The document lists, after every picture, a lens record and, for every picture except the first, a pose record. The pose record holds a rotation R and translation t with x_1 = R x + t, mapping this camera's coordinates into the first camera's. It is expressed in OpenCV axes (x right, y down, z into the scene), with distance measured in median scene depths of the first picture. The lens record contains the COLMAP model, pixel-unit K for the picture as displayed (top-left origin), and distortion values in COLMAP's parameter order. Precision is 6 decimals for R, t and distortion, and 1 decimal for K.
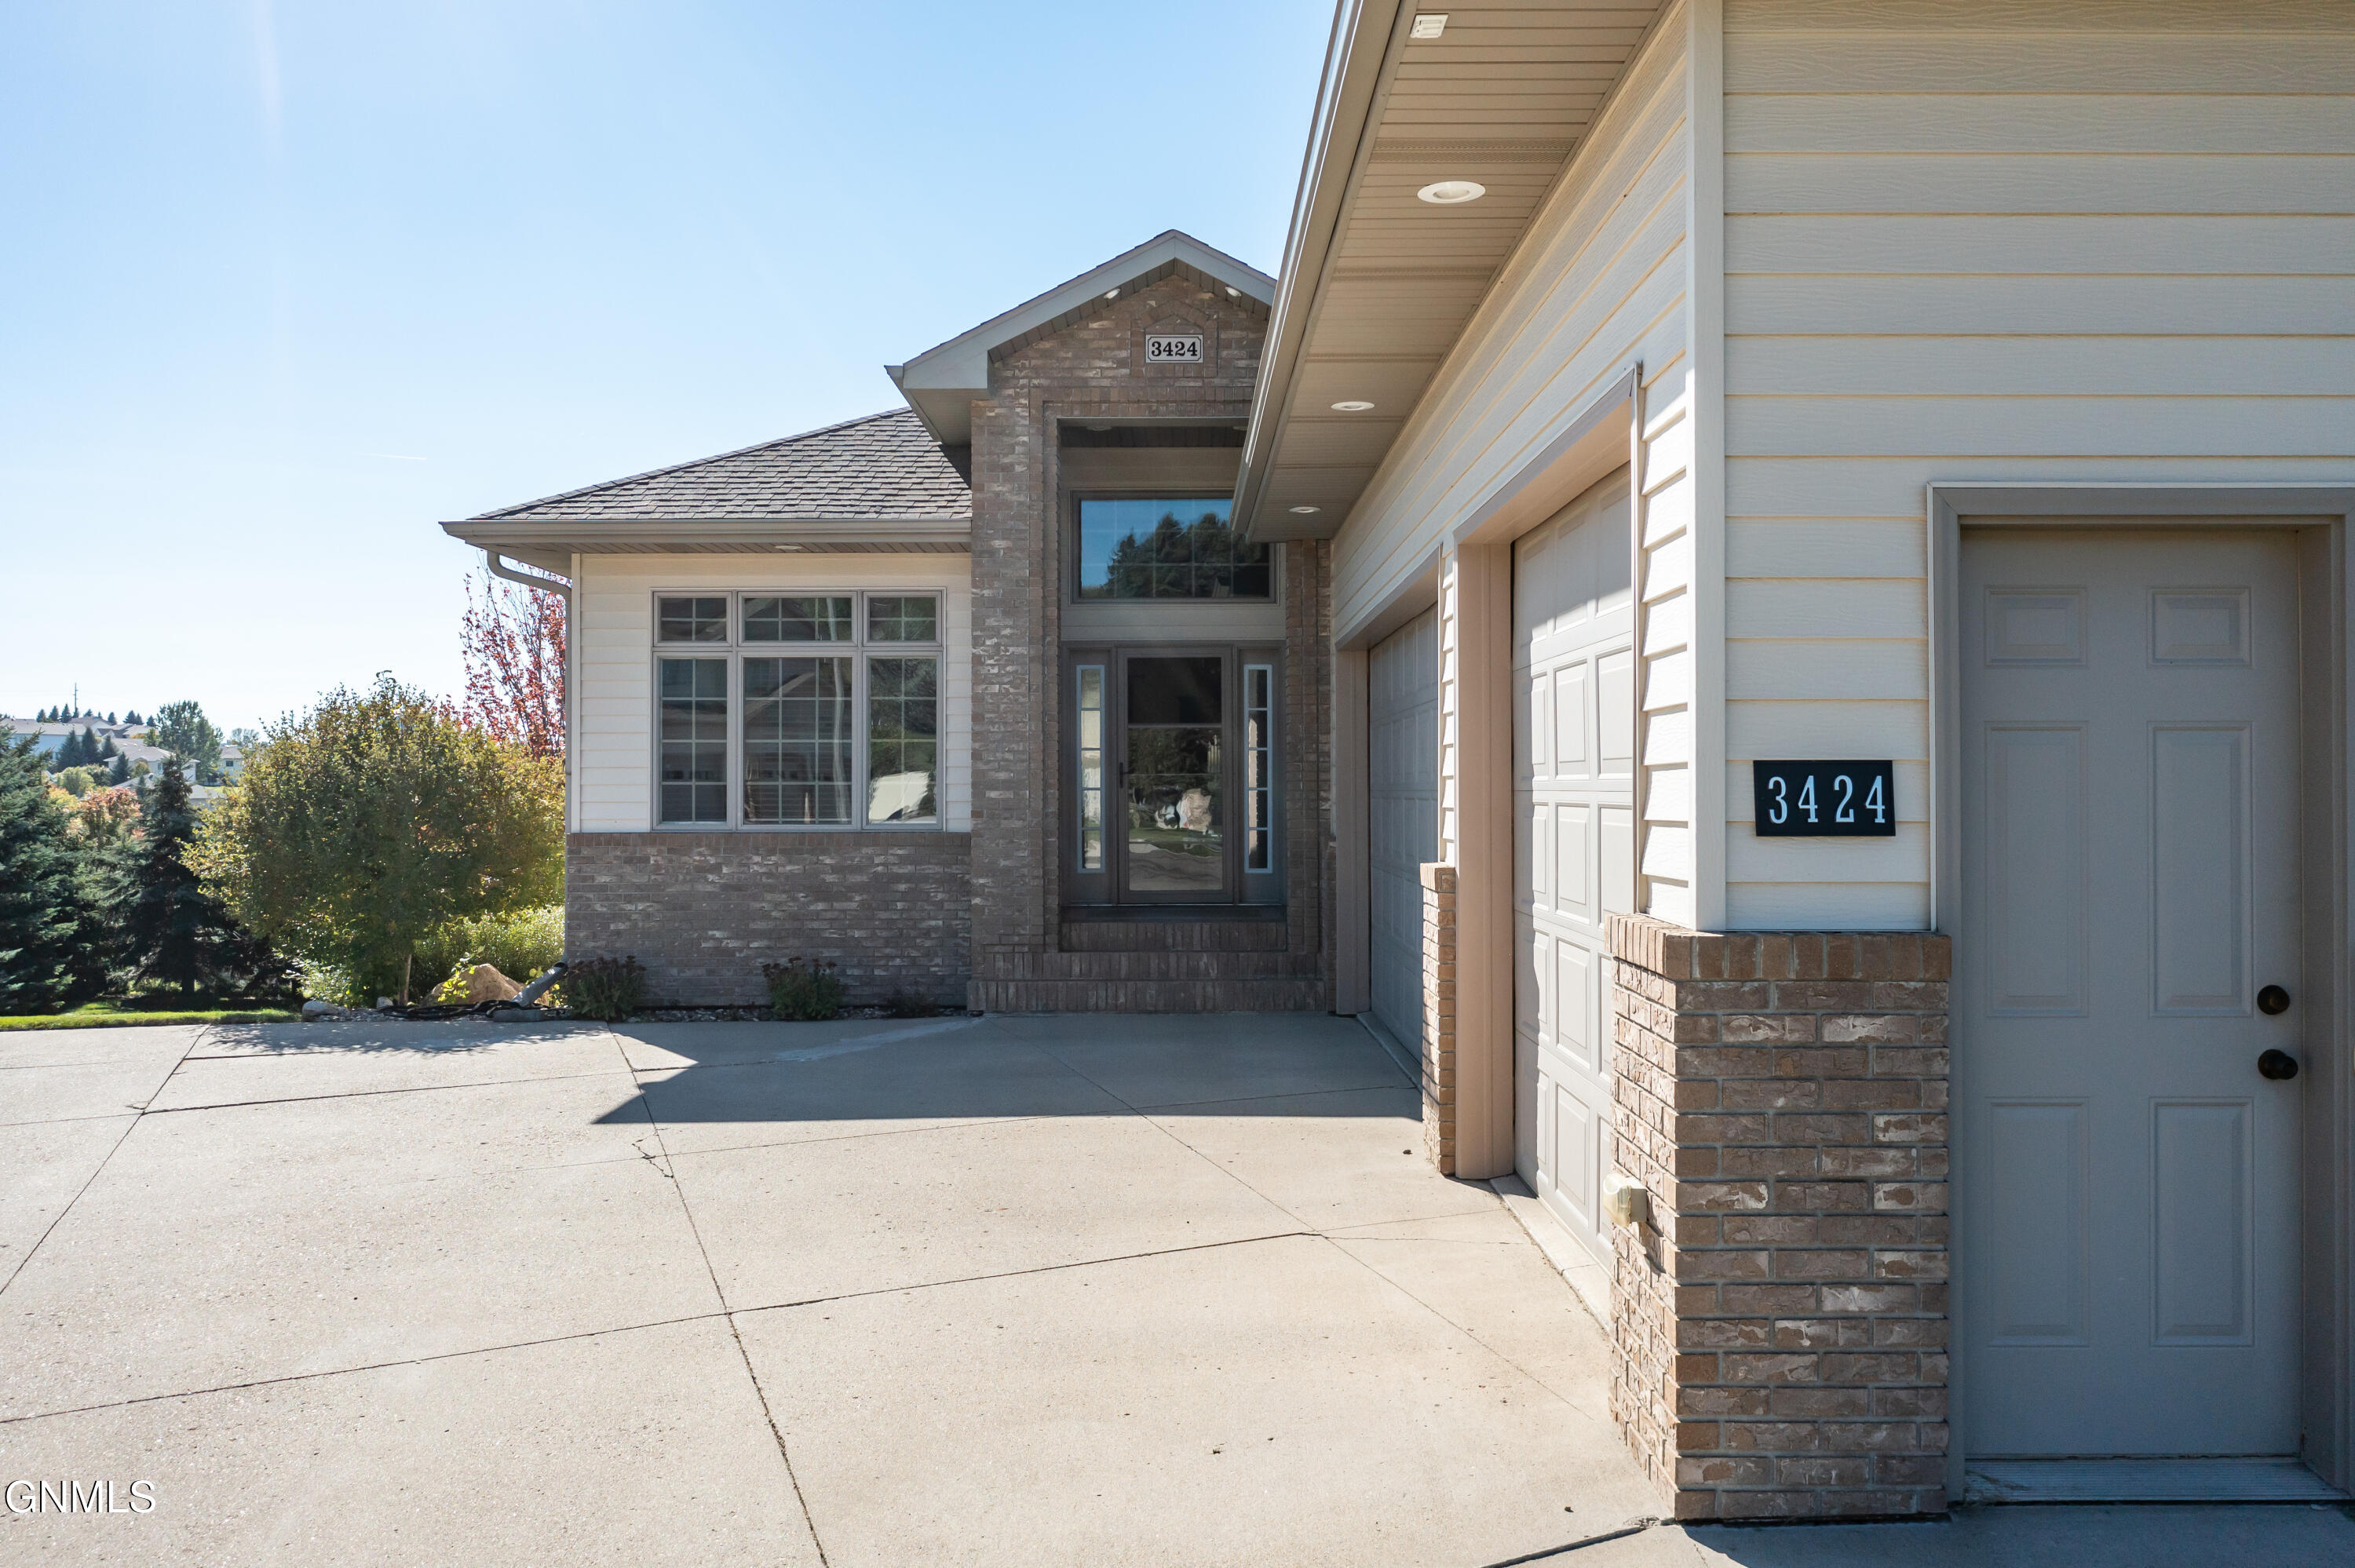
lens RADIAL K [[1872.4, 0, 1177.5], [0, 1872.4, 784.0], [0, 0, 1]] dist [-0.010572, 0.008766]
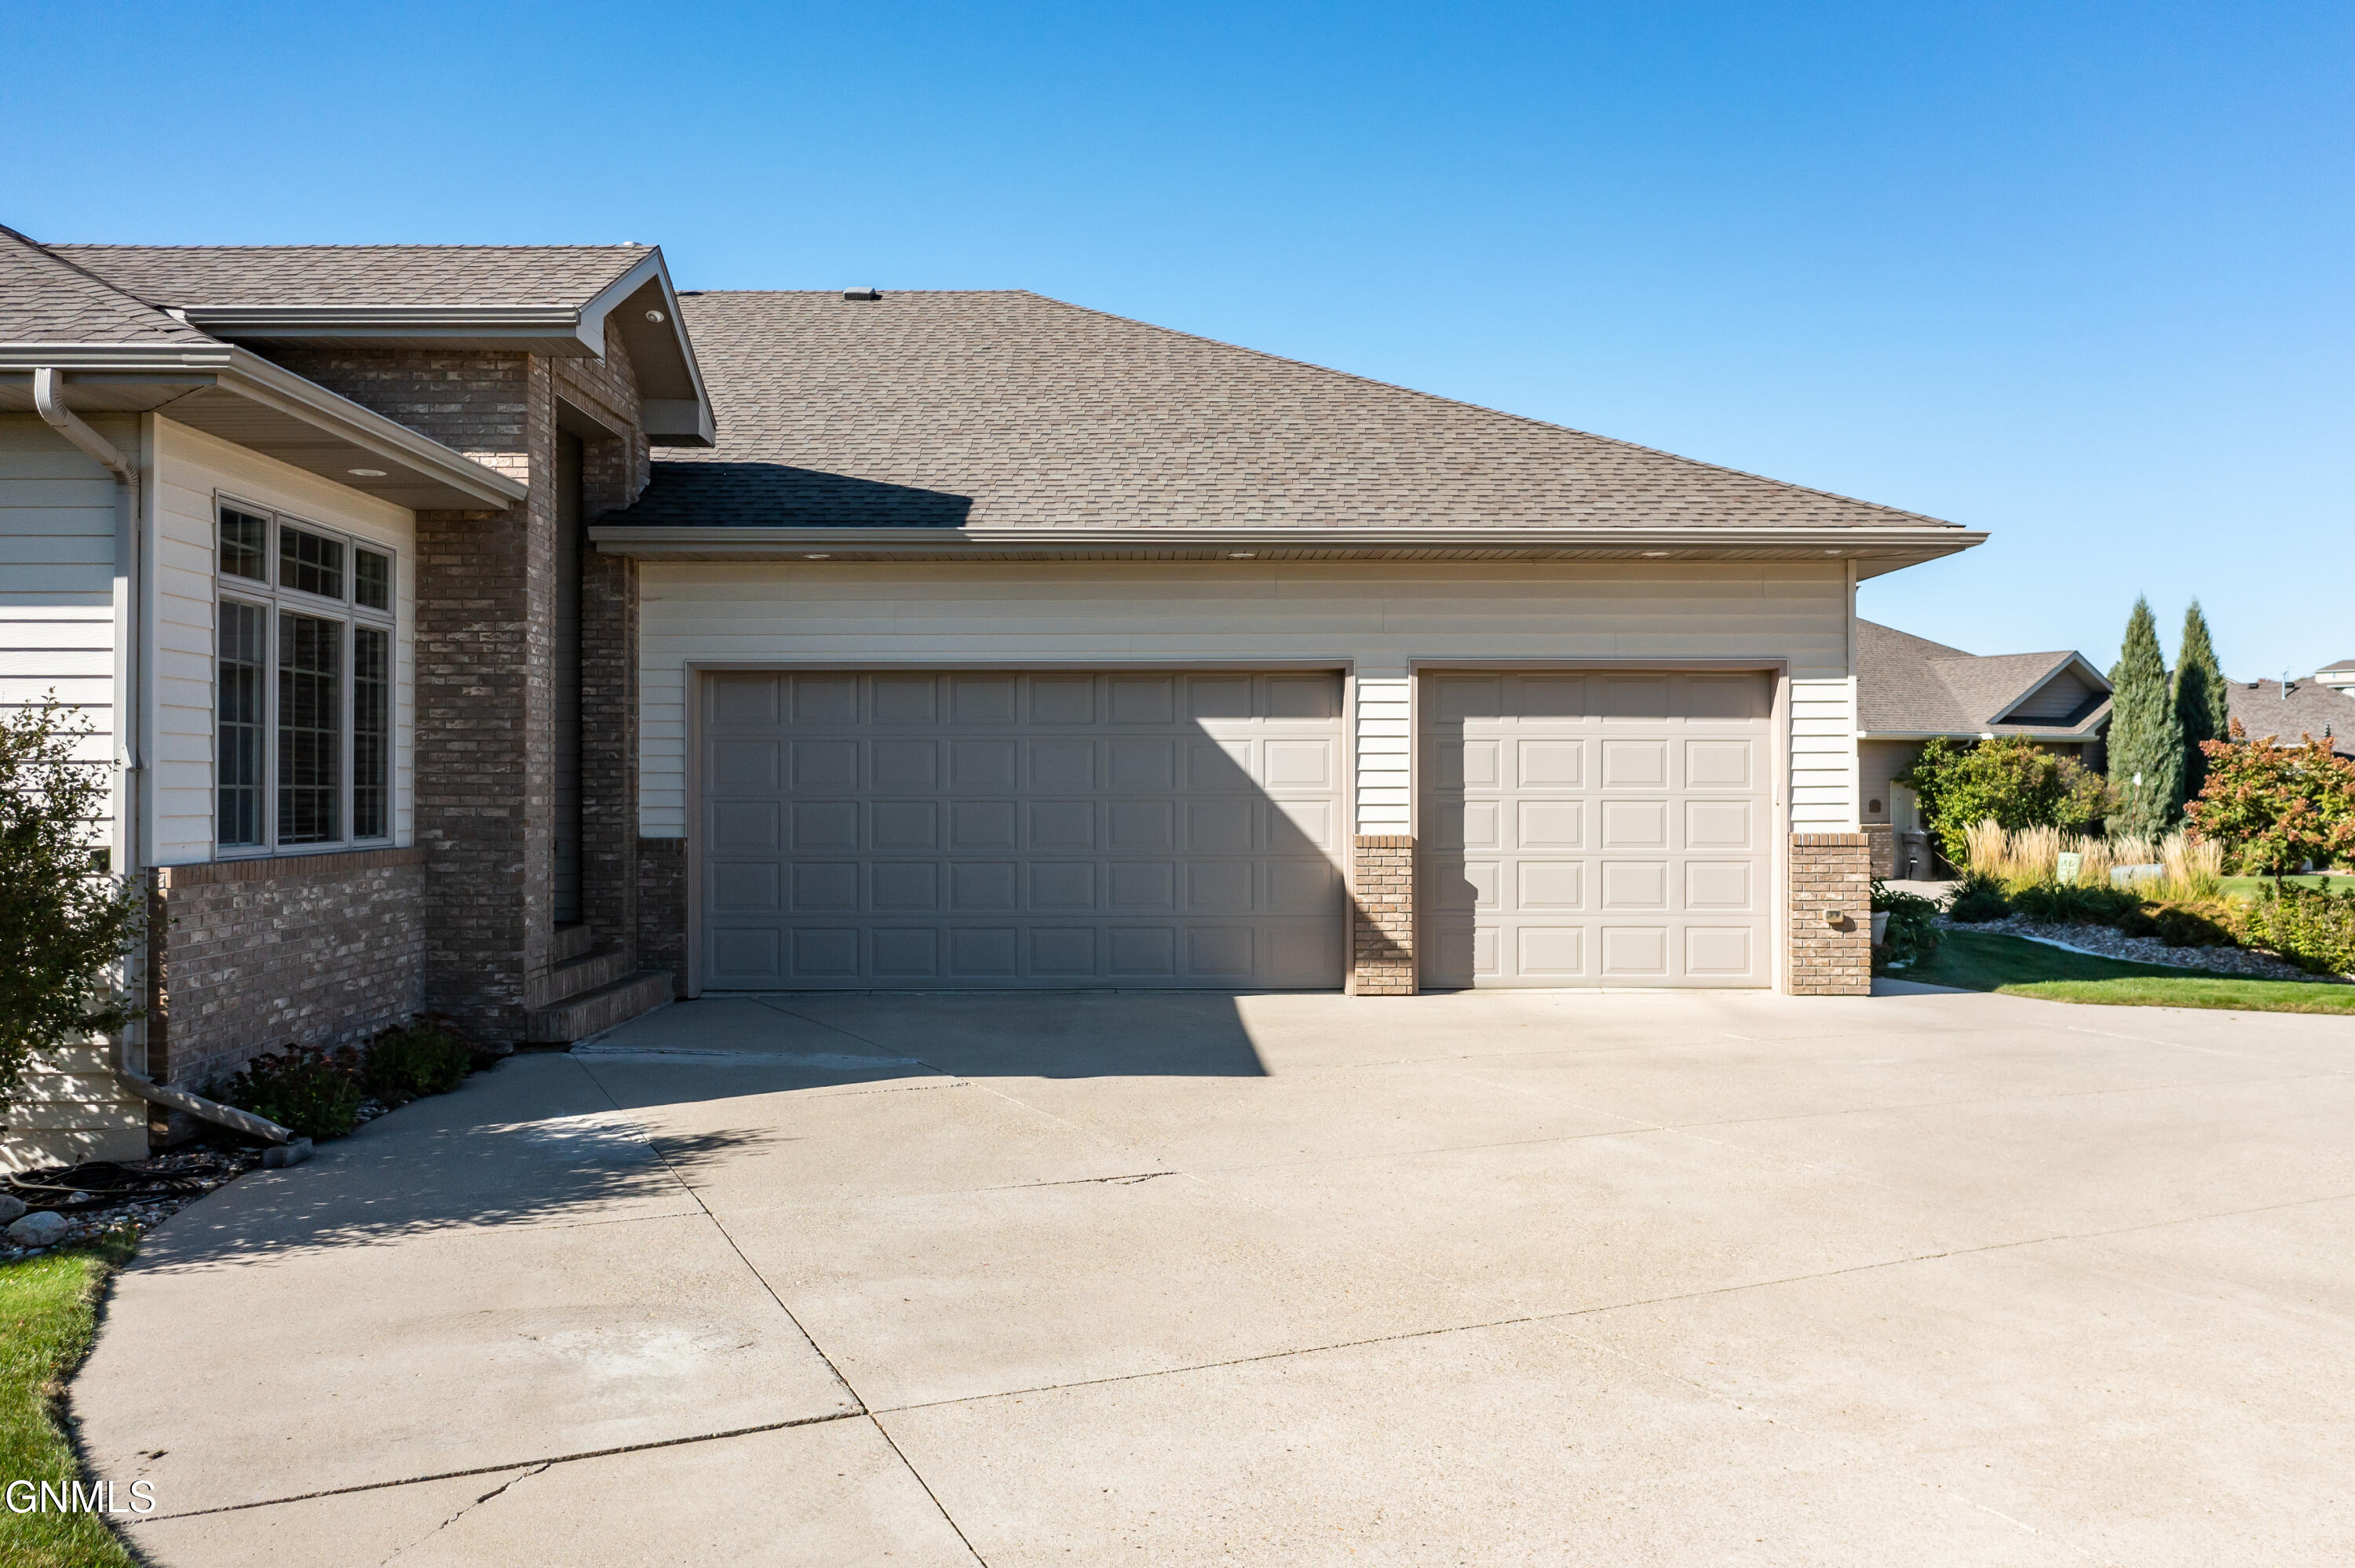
lens RADIAL K [[1864.6, 0, 1177.5], [0, 1864.6, 784.0], [0, 0, 1]] dist [-0.025823, -0.003410]
pose [[-0.011869, 0.004024, 0.999921, -0.944565], [-0.002594, 0.999988, -0.004055, 0.000465], [-0.999926, -0.002642, -0.011858, 0.676821]]
